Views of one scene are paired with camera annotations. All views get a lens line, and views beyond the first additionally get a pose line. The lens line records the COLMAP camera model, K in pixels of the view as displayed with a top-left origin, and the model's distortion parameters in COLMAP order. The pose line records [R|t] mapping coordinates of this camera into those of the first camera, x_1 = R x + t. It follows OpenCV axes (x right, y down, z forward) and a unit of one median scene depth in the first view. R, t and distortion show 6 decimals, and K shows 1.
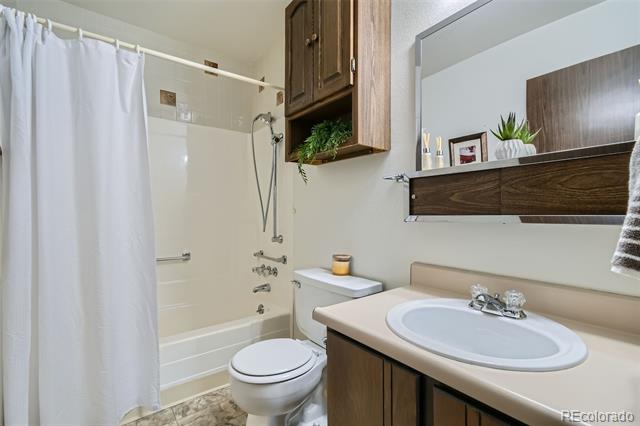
lens RADIAL K [[293.7, 0, 319.2], [0, 293.7, 214.2], [0, 0, 1]] dist [0.002432, 0.000413]
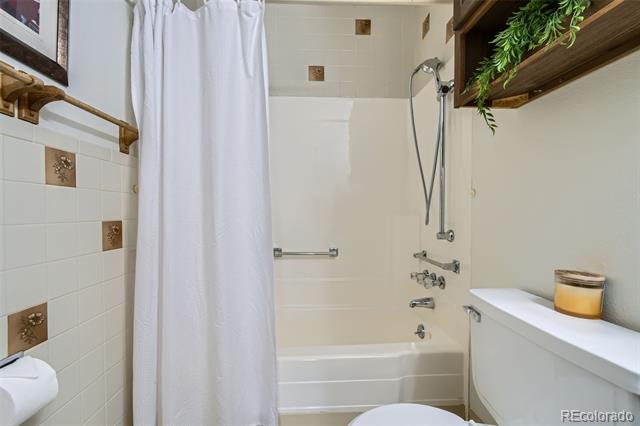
lens RADIAL K [[293.7, 0, 319.6], [0, 293.7, 216.0], [0, 0, 1]] dist [0.002432, 0.000413]
pose [[0.834607, 0.006608, -0.550807, -0.010506], [0.001369, 0.999900, 0.014070, 0.030129], [0.550845, -0.012497, 0.834514, 0.279972]]
